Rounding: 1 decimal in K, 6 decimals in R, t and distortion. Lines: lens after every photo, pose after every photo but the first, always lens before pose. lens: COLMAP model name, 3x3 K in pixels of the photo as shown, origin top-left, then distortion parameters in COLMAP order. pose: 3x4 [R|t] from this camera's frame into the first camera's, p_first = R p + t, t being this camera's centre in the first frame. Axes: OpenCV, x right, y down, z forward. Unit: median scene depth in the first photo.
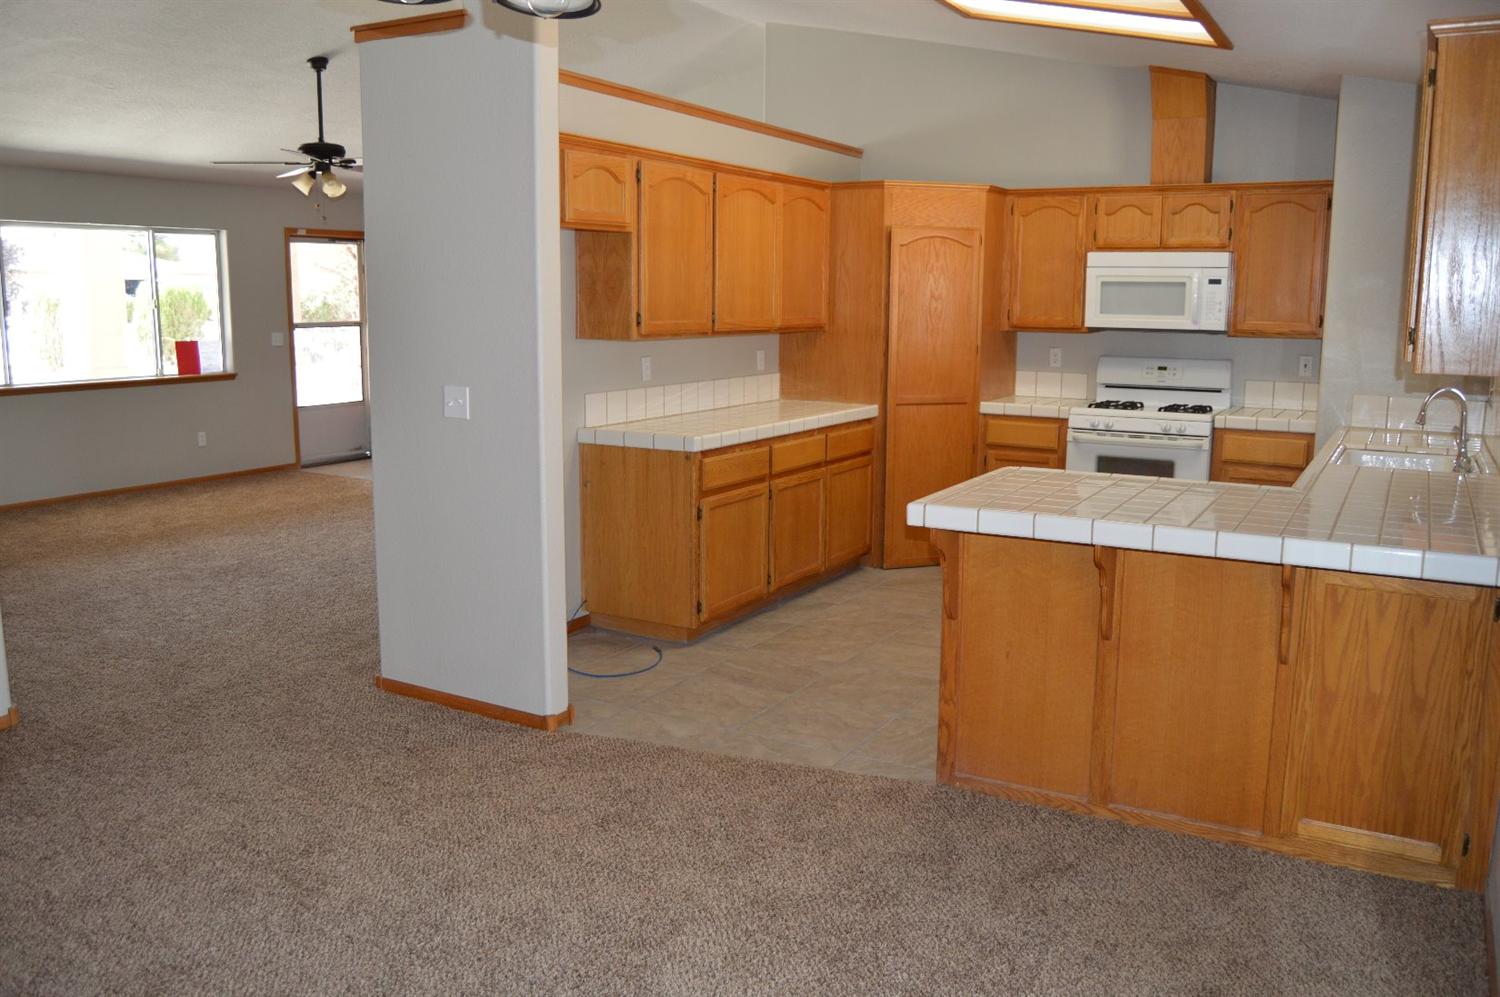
lens RADIAL K [[1191.5, 0, 753.1], [0, 1191.5, 496.6], [0, 0, 1]] dist [-0.088363, 0.020965]
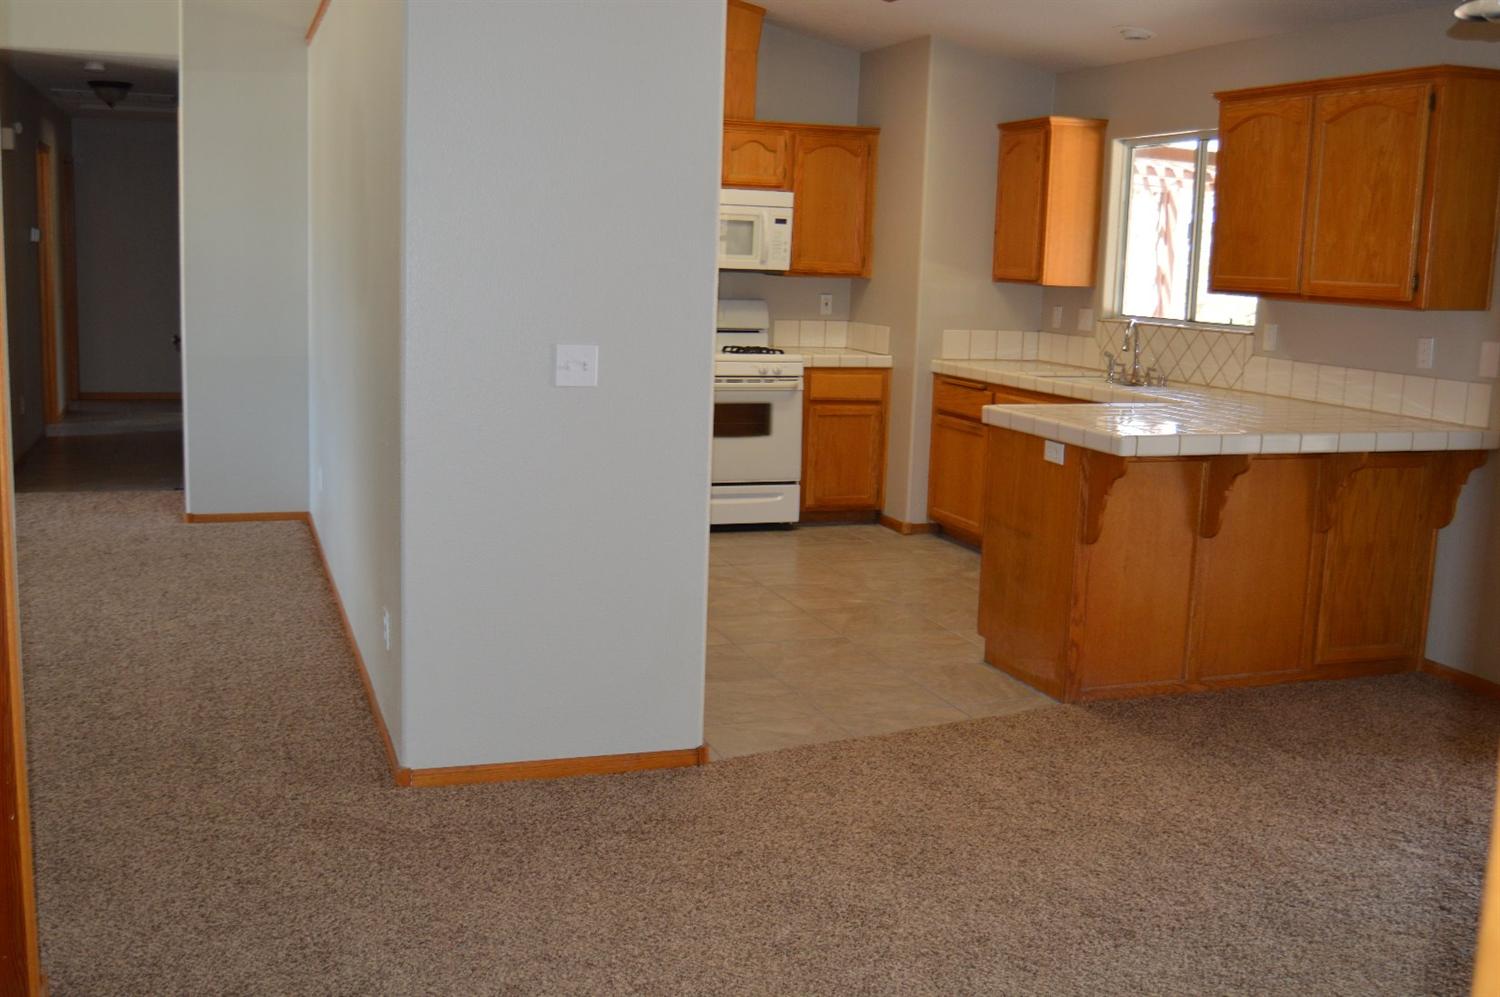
lens RADIAL K [[1483.2, 0, 756.1], [0, 1483.2, 491.4], [0, 0, 1]] dist [-0.064606, 0.000000]
pose [[0.647521, -0.105710, 0.754680, -0.592769], [0.096623, 0.993728, 0.056291, -0.027905], [-0.755897, 0.036470, 0.653674, 0.201010]]
